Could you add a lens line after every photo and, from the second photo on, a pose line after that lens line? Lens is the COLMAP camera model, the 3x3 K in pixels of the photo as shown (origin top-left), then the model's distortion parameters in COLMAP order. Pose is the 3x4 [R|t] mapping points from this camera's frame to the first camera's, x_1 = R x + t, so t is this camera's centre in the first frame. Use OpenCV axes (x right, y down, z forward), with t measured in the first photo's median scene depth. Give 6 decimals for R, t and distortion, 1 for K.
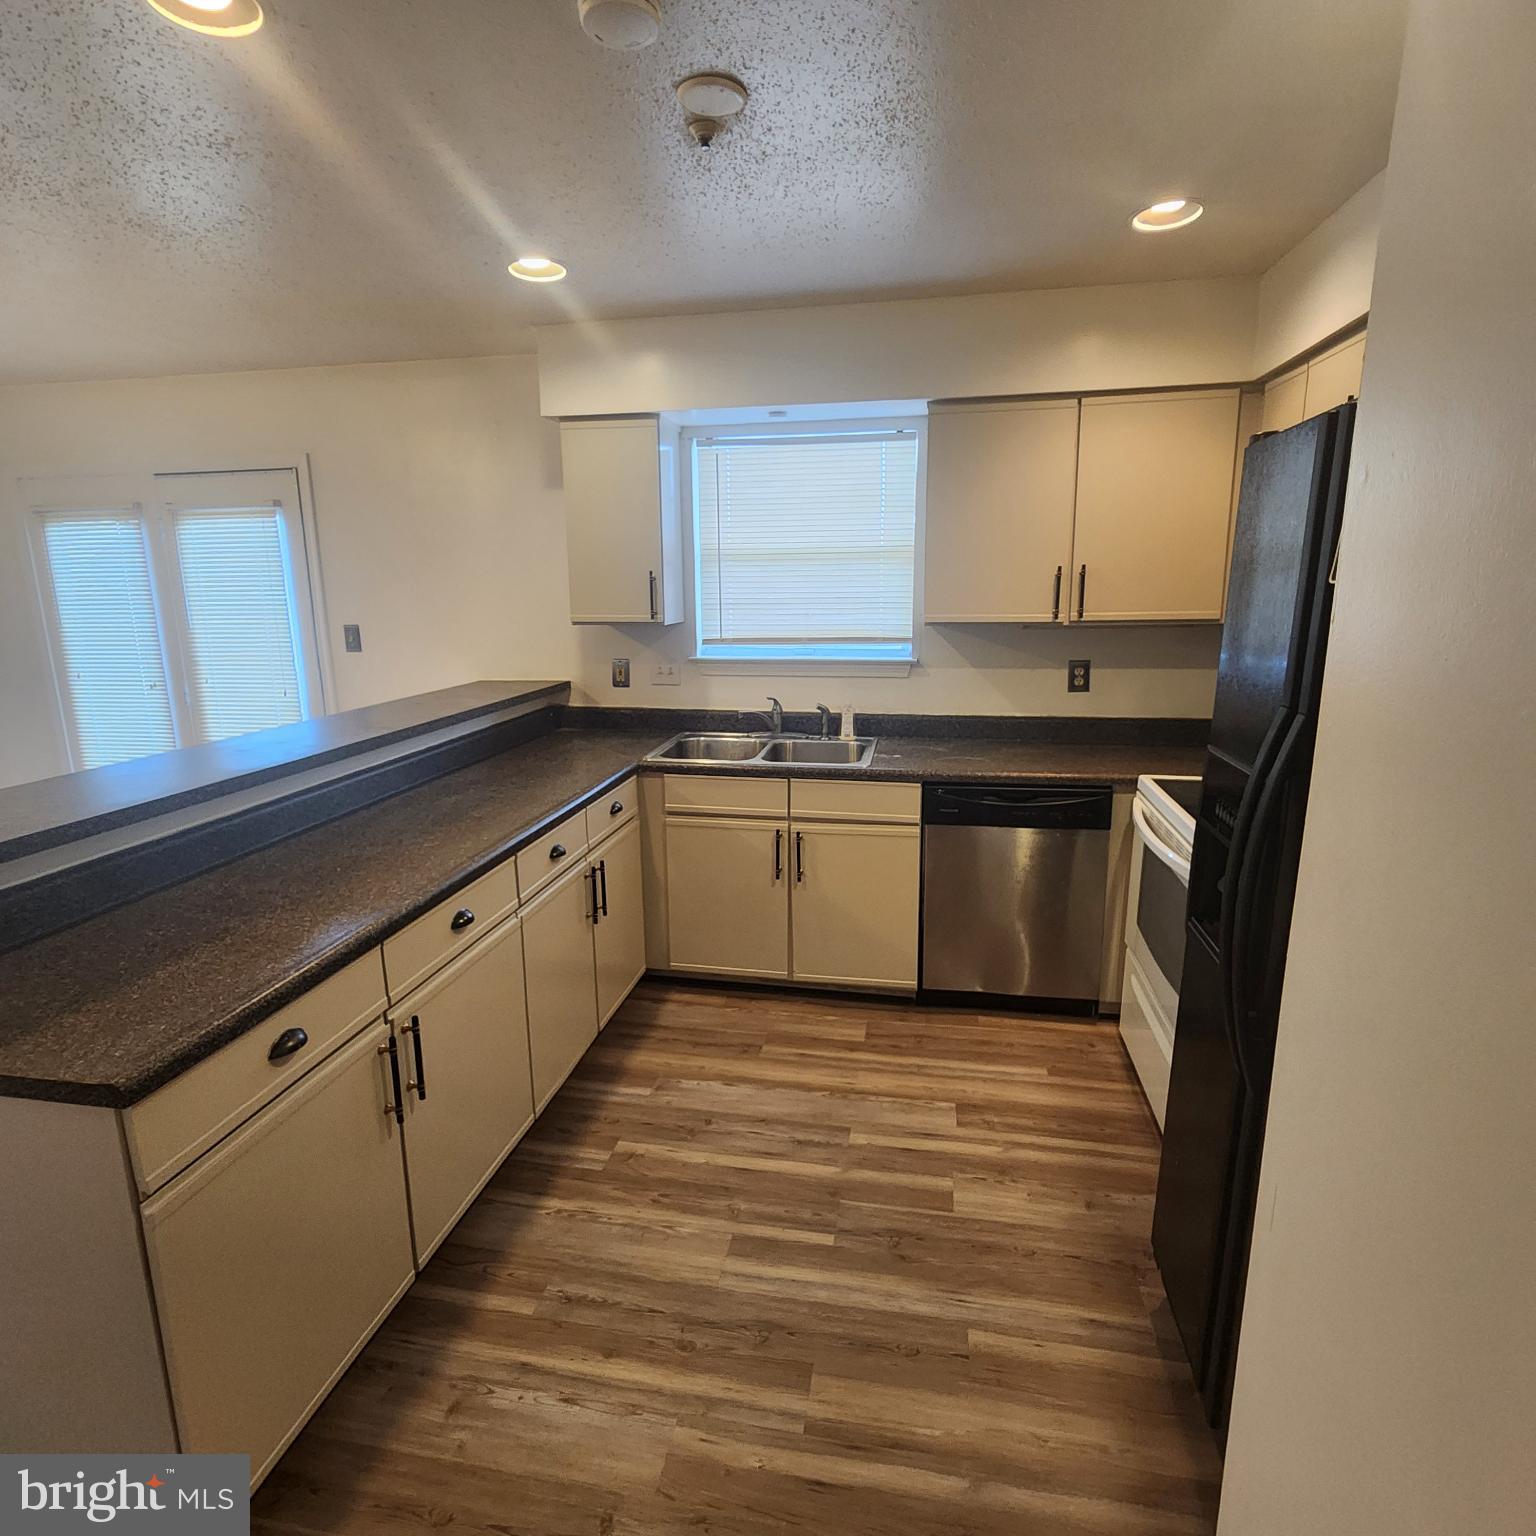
lens RADIAL K [[850.5, 0, 767.9], [0, 850.5, 759.3], [0, 0, 1]] dist [-0.000822, -0.000348]
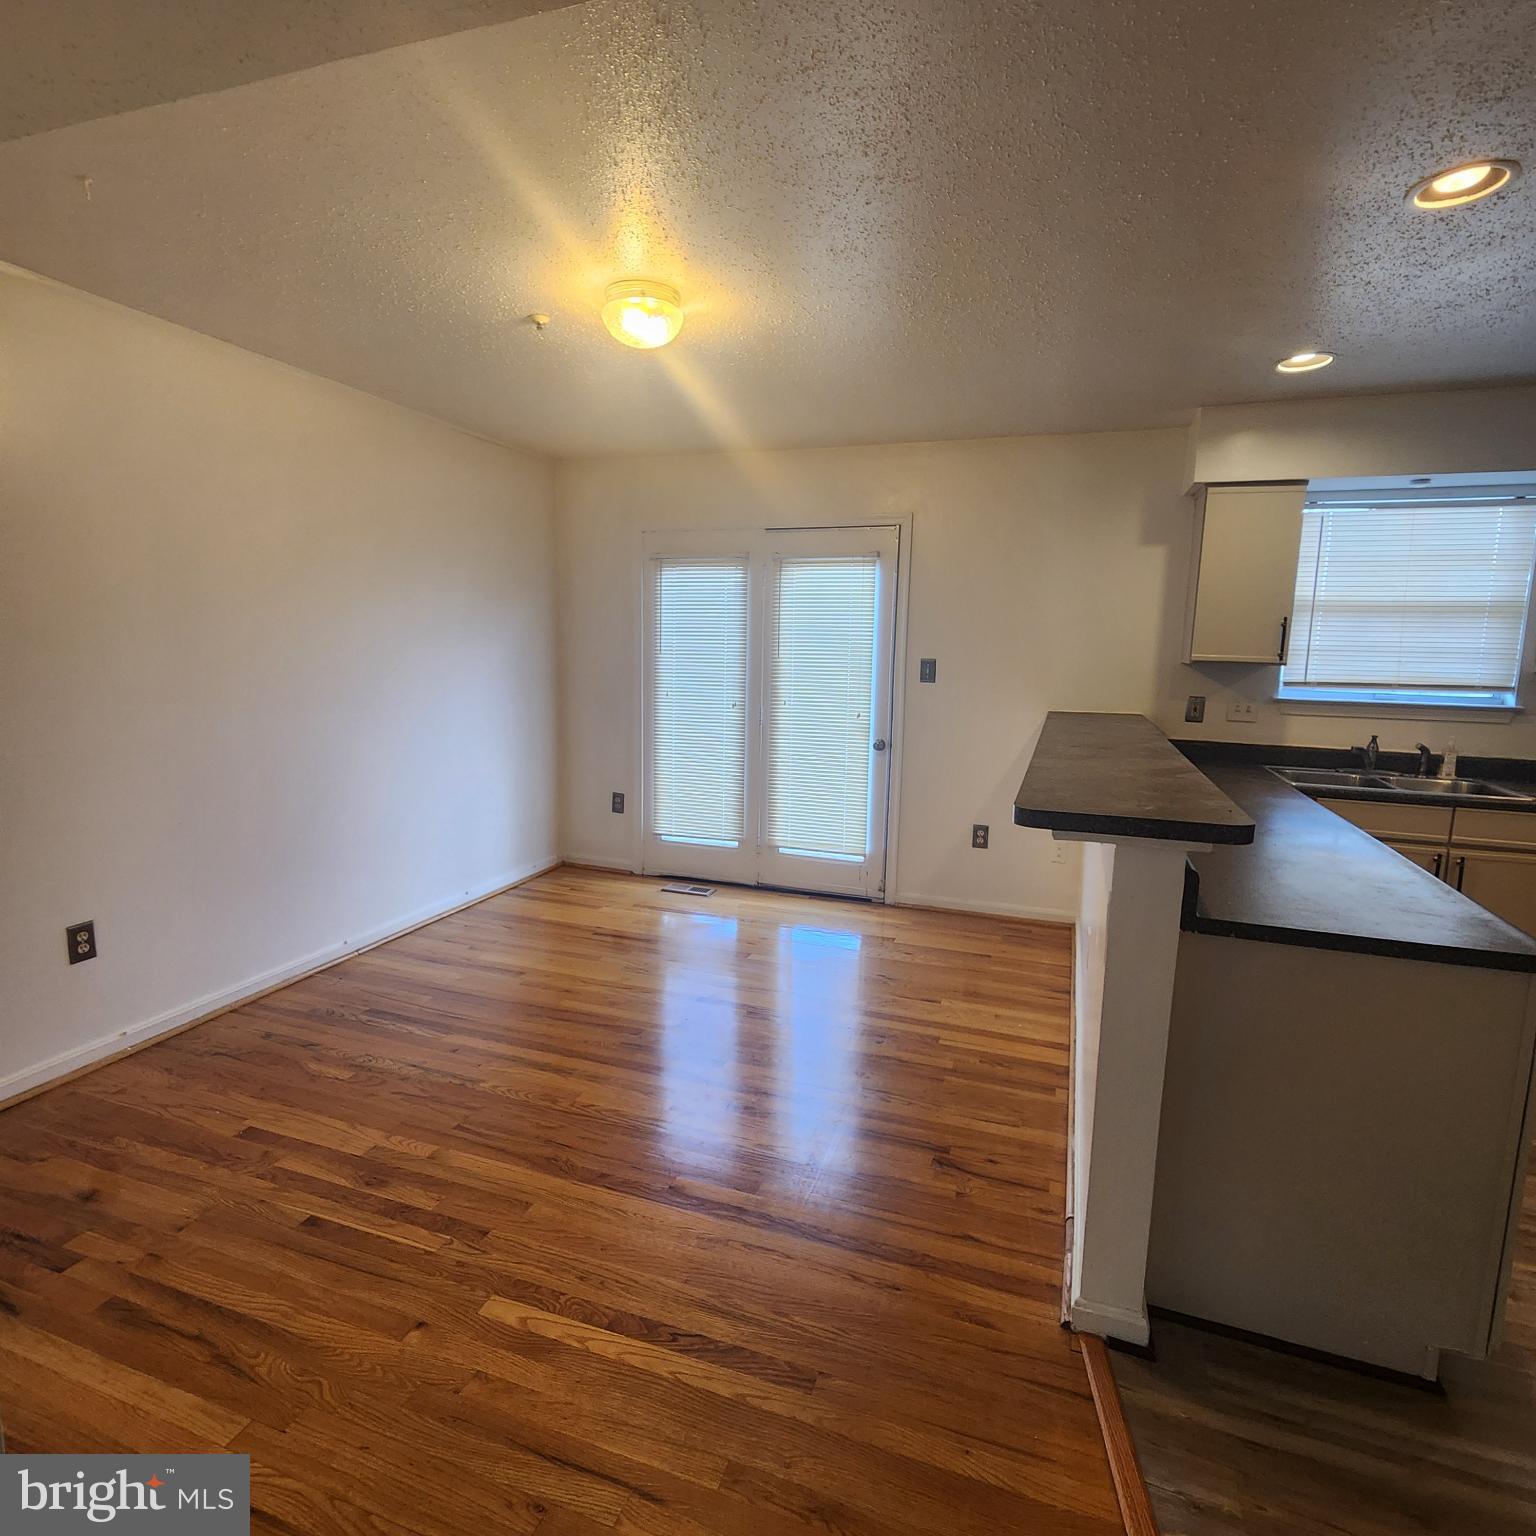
lens RADIAL K [[850.5, 0, 767.9], [0, 850.5, 759.3], [0, 0, 1]] dist [-0.000822, -0.000348]
pose [[0.987473, 0.051030, -0.149308, -0.692933], [-0.061642, 0.995825, -0.067331, 0.090020], [0.145249, 0.075691, 0.986496, -0.208506]]
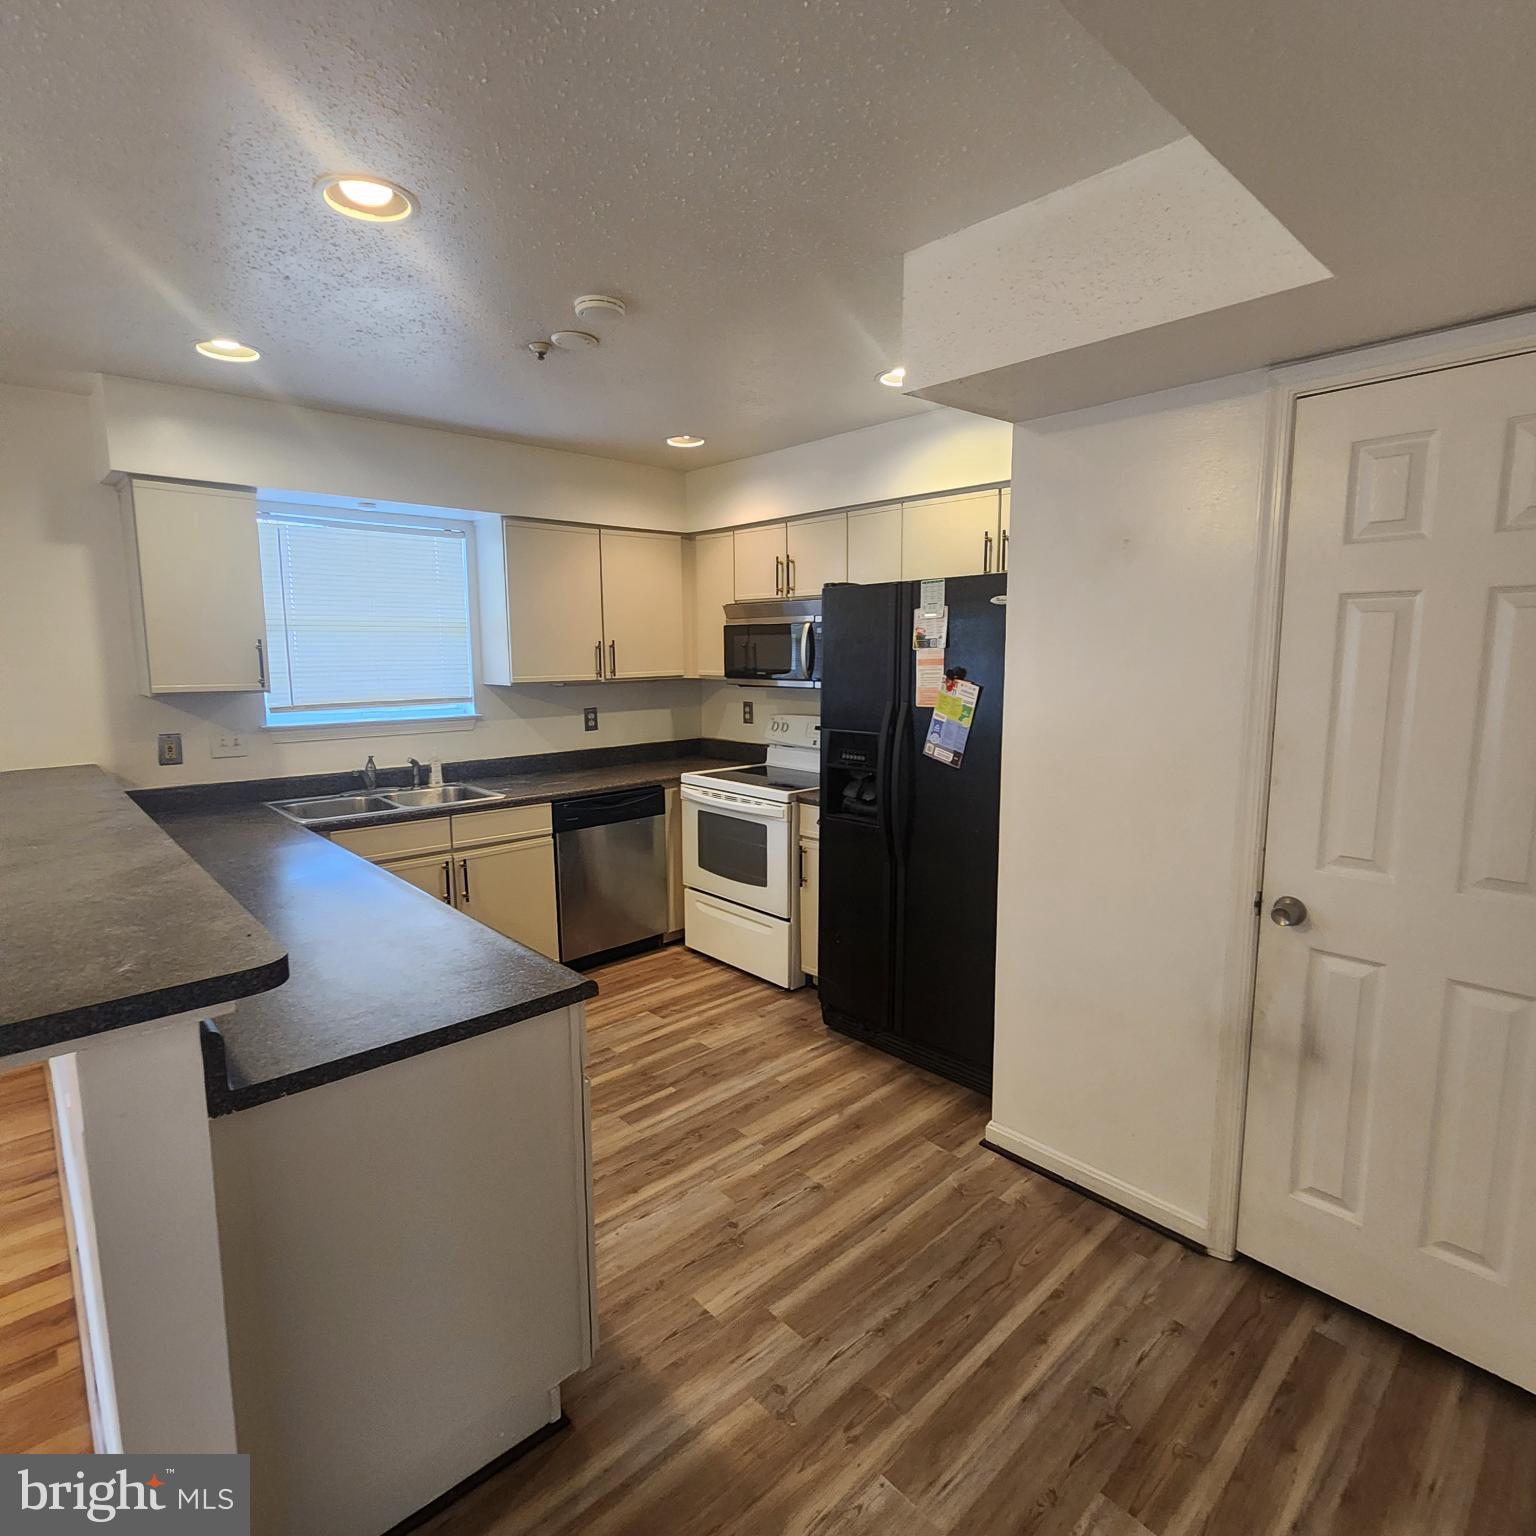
lens RADIAL K [[844.2, 0, 778.3], [0, 844.2, 764.3], [0, 0, 1]] dist [-0.000318, 0.000400]
pose [[0.591746, -0.101593, 0.799697, -0.641157], [0.165116, 0.986269, 0.003115, 0.023790], [-0.789033, 0.130199, 0.600395, -0.068152]]
